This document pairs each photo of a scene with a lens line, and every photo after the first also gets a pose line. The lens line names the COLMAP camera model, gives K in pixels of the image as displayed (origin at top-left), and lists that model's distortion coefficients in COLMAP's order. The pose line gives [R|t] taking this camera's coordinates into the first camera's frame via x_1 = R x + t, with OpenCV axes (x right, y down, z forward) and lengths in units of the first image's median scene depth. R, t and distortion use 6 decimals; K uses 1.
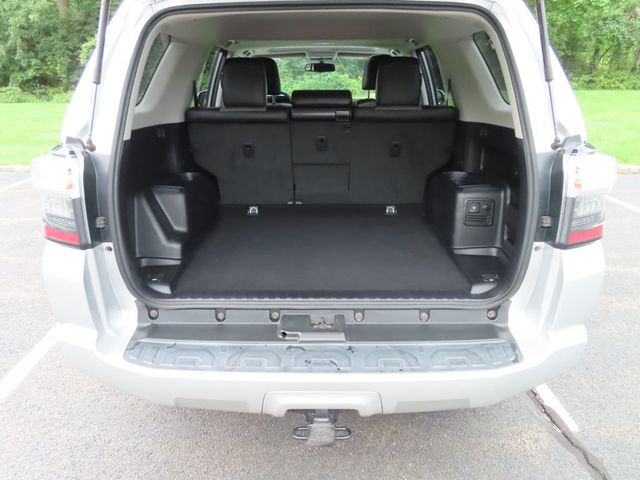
lens RADIAL K [[453.2, 0, 317.9], [0, 453.2, 238.0], [0, 0, 1]] dist [-0.005605, -0.000869]
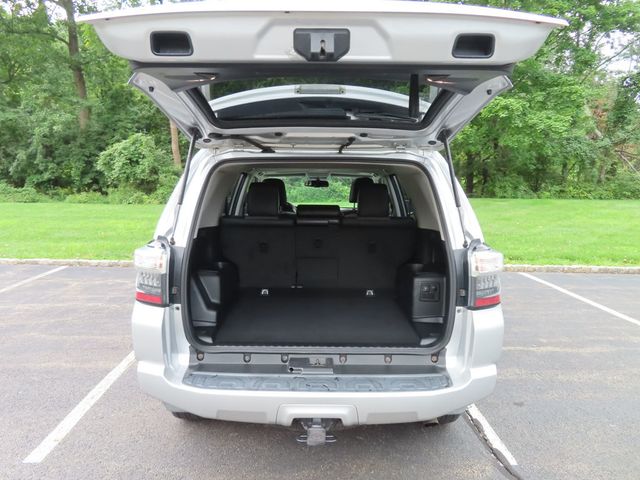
lens RADIAL K [[453.2, 0, 317.9], [0, 453.2, 238.0], [0, 0, 1]] dist [-0.005605, -0.000869]
pose [[0.999842, 0.013552, 0.011470, -0.009474], [-0.010743, 0.976143, -0.216861, 0.088679], [-0.014135, 0.216703, 0.976135, -0.401768]]
